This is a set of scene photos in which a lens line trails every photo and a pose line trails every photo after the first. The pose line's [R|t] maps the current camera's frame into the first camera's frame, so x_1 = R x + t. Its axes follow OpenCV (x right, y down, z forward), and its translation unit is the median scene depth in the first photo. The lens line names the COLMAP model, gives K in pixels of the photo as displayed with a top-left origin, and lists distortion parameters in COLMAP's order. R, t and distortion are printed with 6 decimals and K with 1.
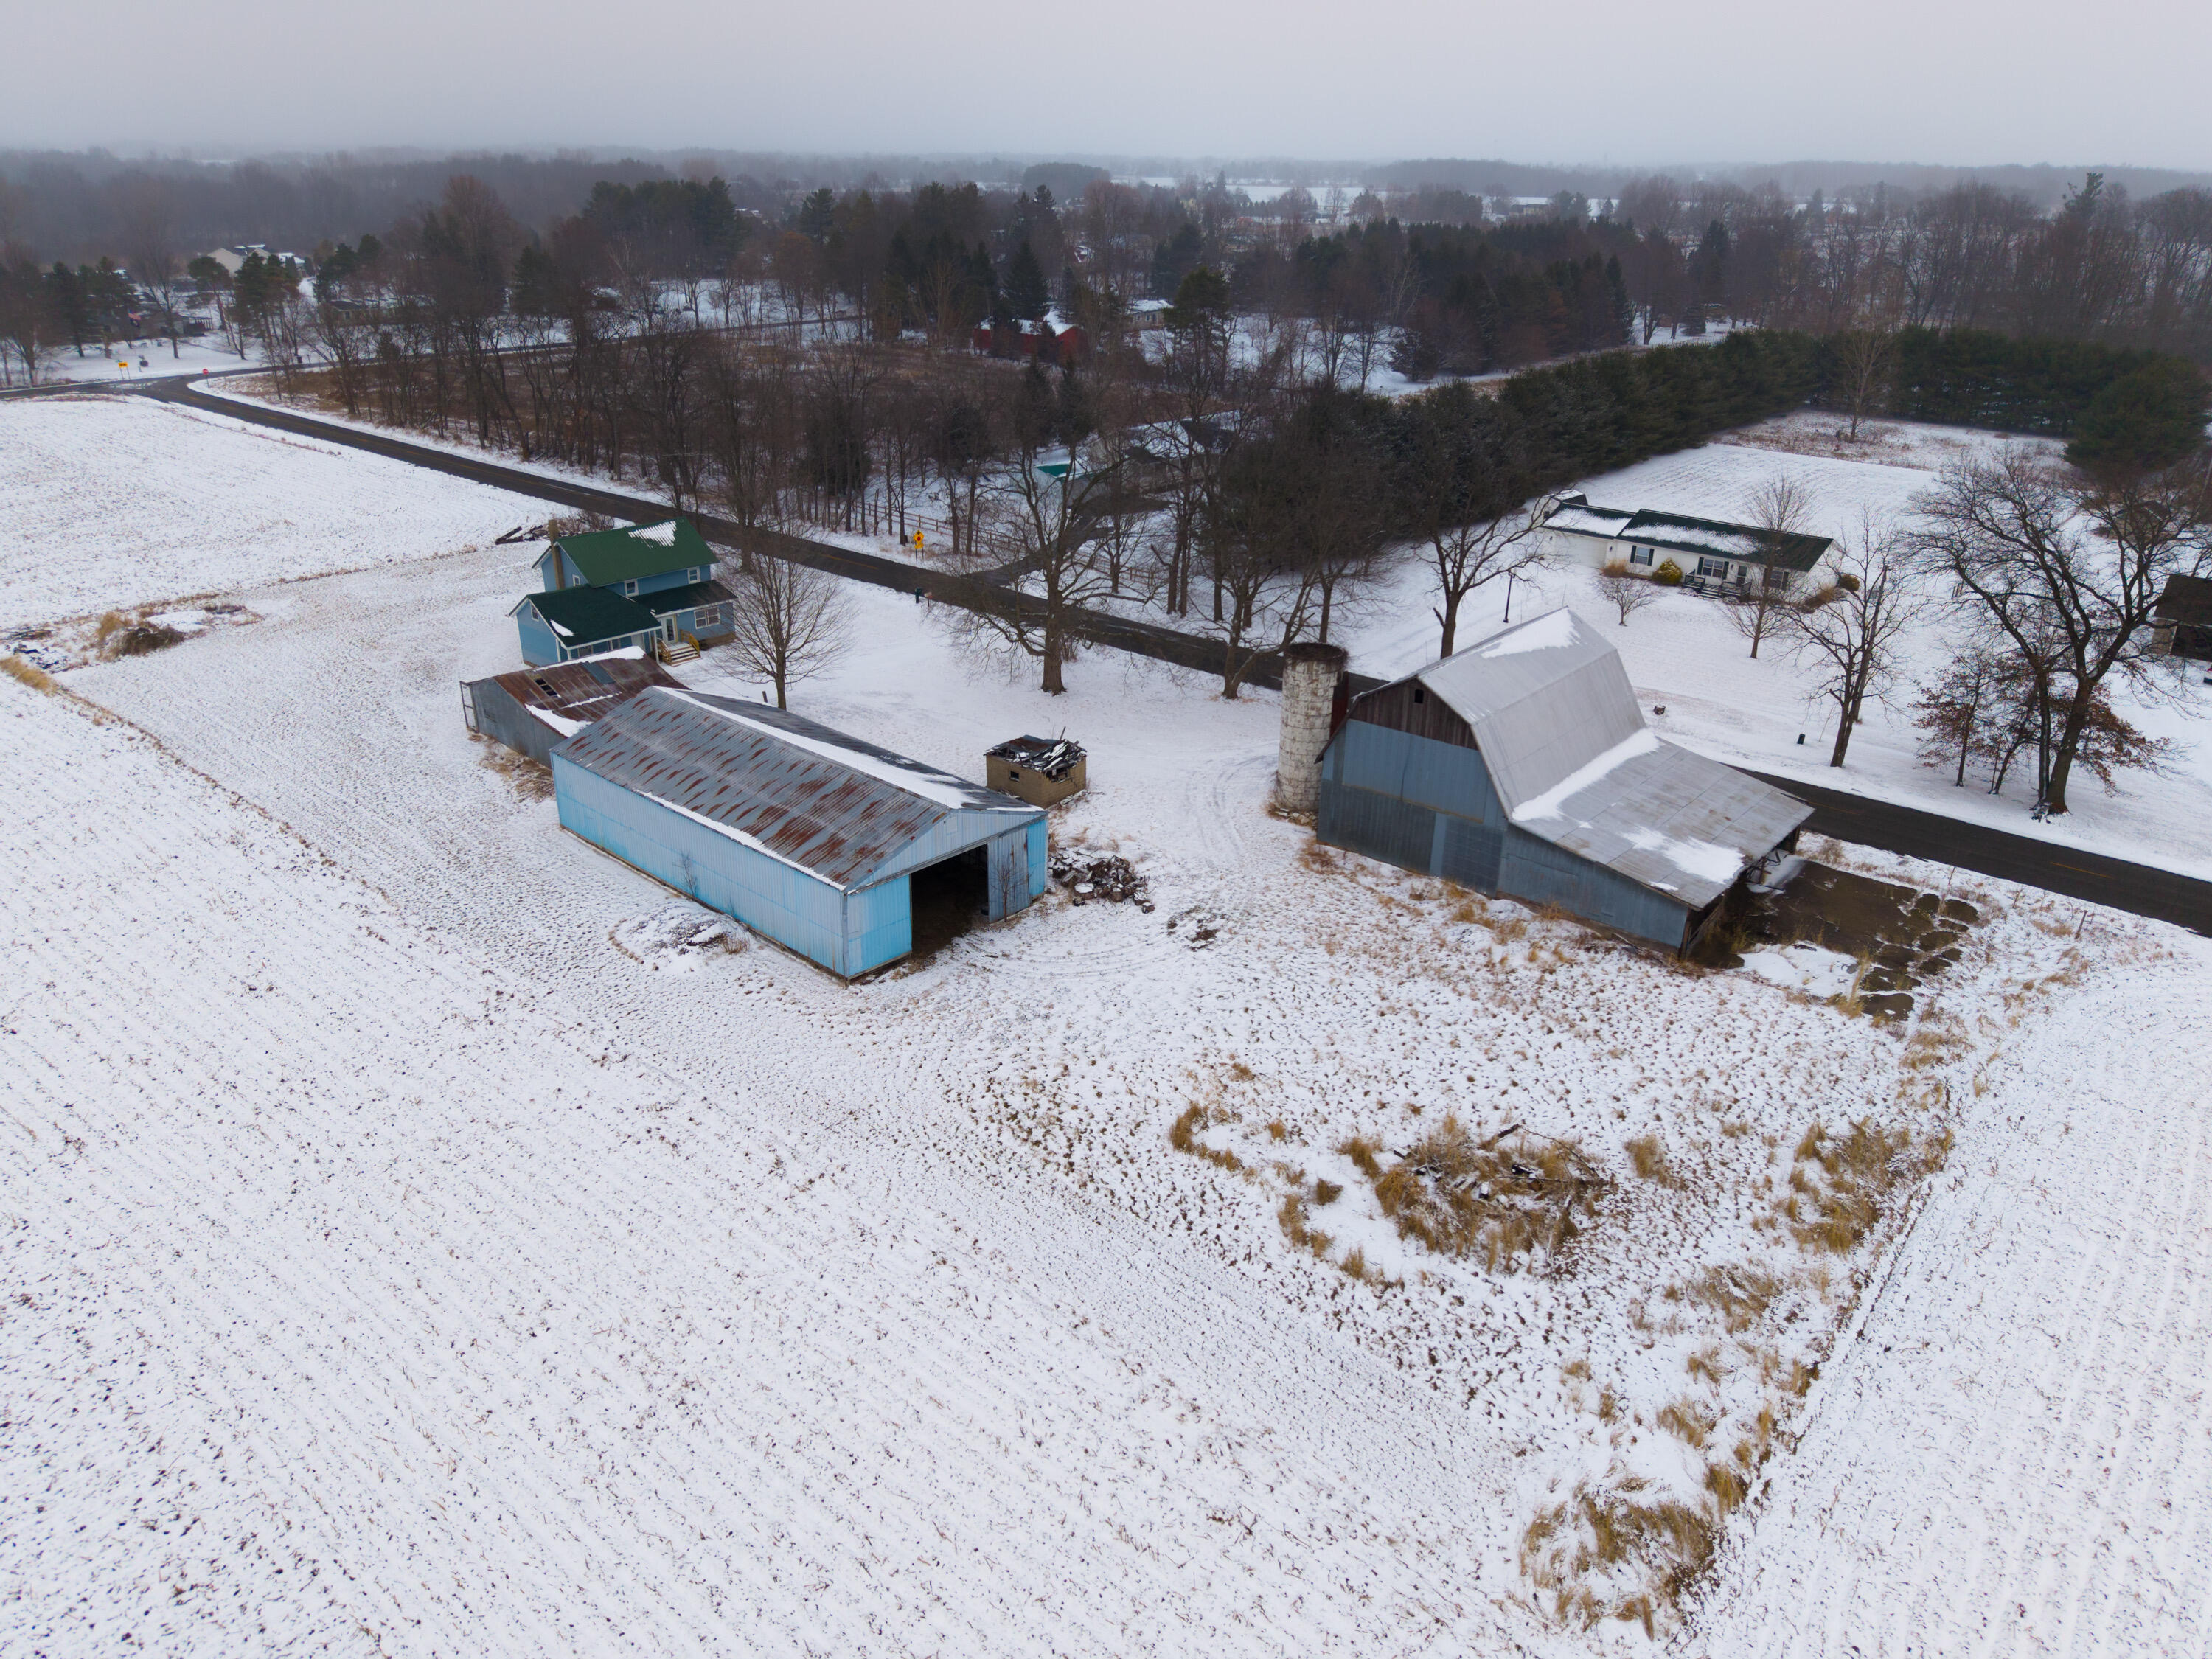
lens RADIAL K [[1593.3, 0, 1078.1], [0, 1593.3, 836.5], [0, 0, 1]] dist [0.008101, -0.005600]
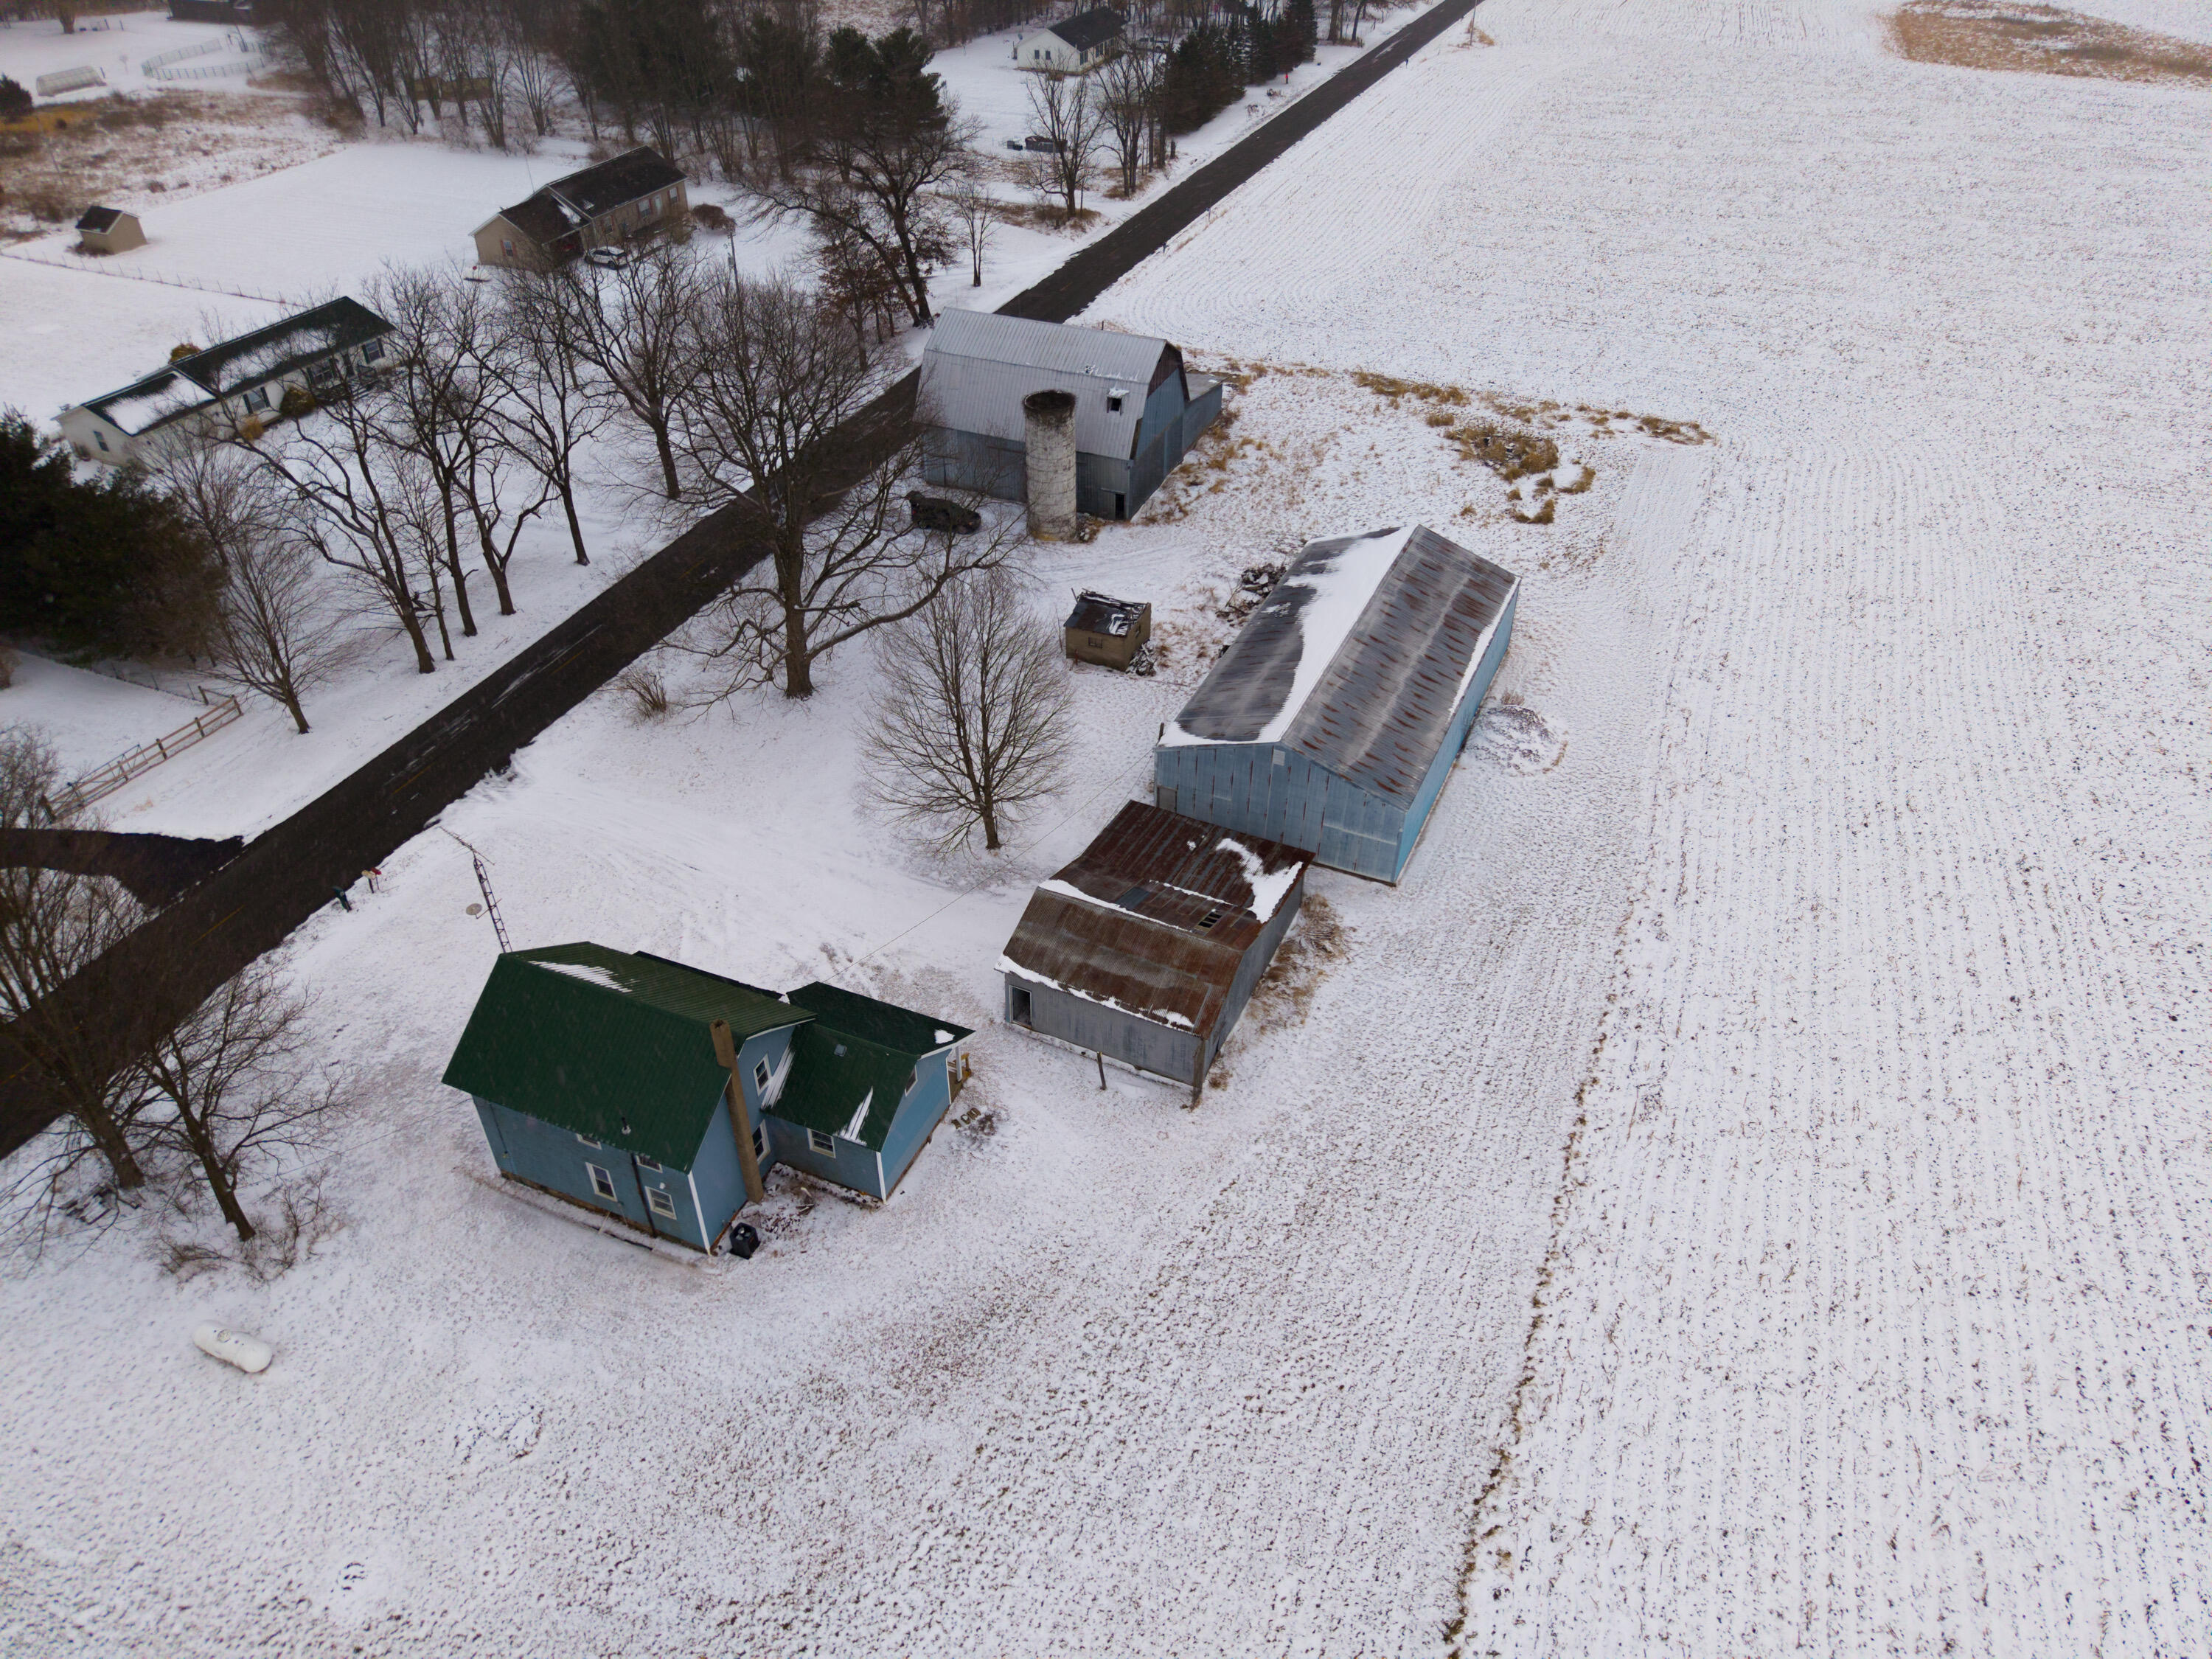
lens RADIAL K [[1523.7, 0, 1142.2], [0, 1523.7, 821.3], [0, 0, 1]] dist [0.011274, -0.001365]
pose [[-0.358700, -0.570372, 0.738925, -1.234350], [0.357258, 0.647447, 0.673186, -0.910092], [-0.862381, 0.505459, -0.028469, 1.586156]]
